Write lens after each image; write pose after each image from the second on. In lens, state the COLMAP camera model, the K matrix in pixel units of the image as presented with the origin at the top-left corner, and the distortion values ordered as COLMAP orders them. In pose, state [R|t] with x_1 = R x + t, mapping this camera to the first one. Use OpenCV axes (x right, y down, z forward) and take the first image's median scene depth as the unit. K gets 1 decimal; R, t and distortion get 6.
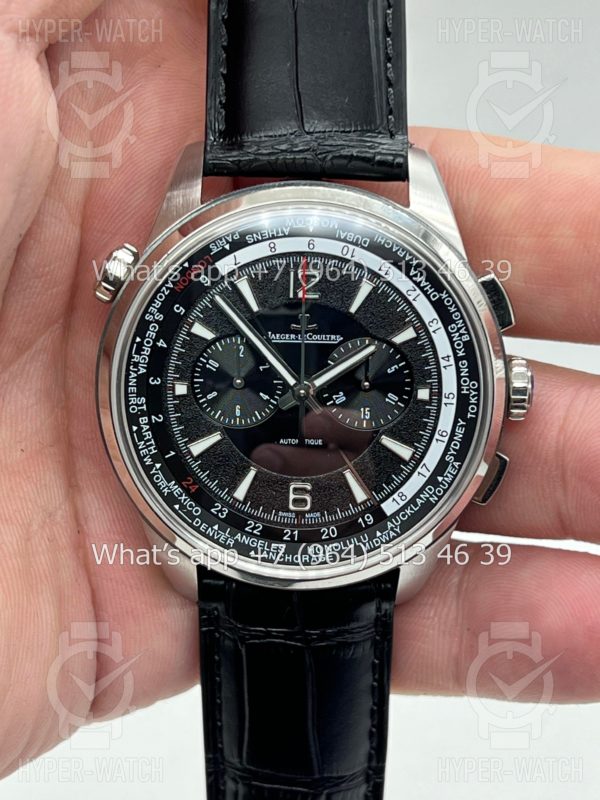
lens RADIAL K [[1880.0, 0, 301.3], [0, 1880.0, 401.4], [0, 0, 1]] dist [0.178422, 0.000000]
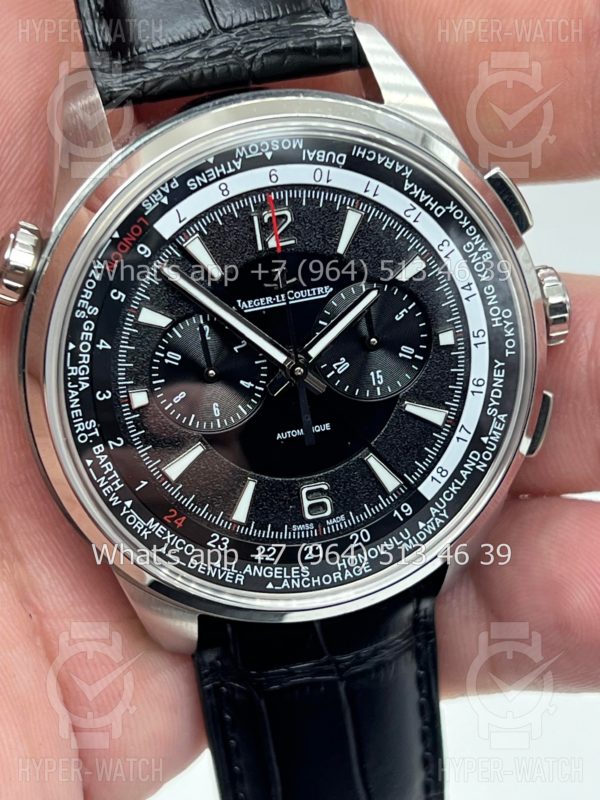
lens RADIAL K [[1880.0, 0, 299.1], [0, 1880.0, 403.5], [0, 0, 1]] dist [0.178422, 0.000000]
pose [[0.963465, -0.212265, 0.163336, -0.125270], [0.201235, 0.976144, 0.081537, -0.052877], [-0.176747, -0.045689, 0.983195, 0.246901]]
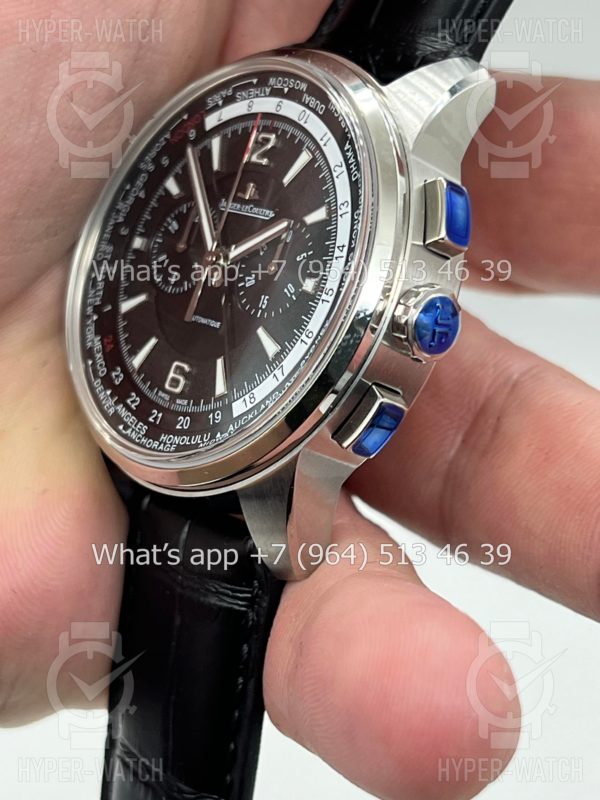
lens RADIAL K [[1880.0, 0, 307.4], [0, 1880.0, 421.7], [0, 0, 1]] dist [0.178422, 0.000000]
pose [[0.658151, 0.192283, -0.727918, 0.682055], [-0.429538, 0.889944, -0.153287, 0.177850], [0.618332, 0.413554, 0.668311, 0.463974]]
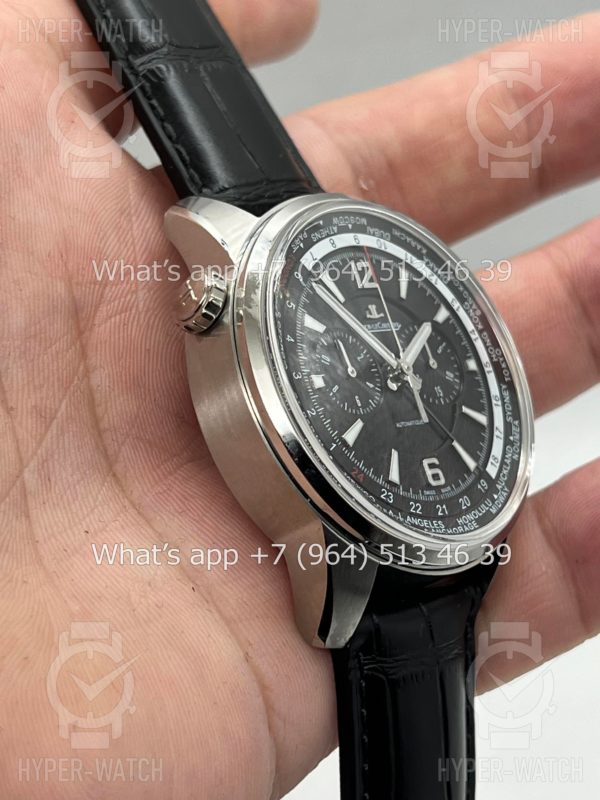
lens RADIAL K [[1880.0, 0, 298.5], [0, 1880.0, 400.7], [0, 0, 1]] dist [0.178422, 0.000000]
pose [[0.675455, -0.099605, 0.730643, -0.773113], [0.430126, 0.858031, -0.280666, 0.267323], [-0.598959, 0.503846, 0.622404, 0.408253]]
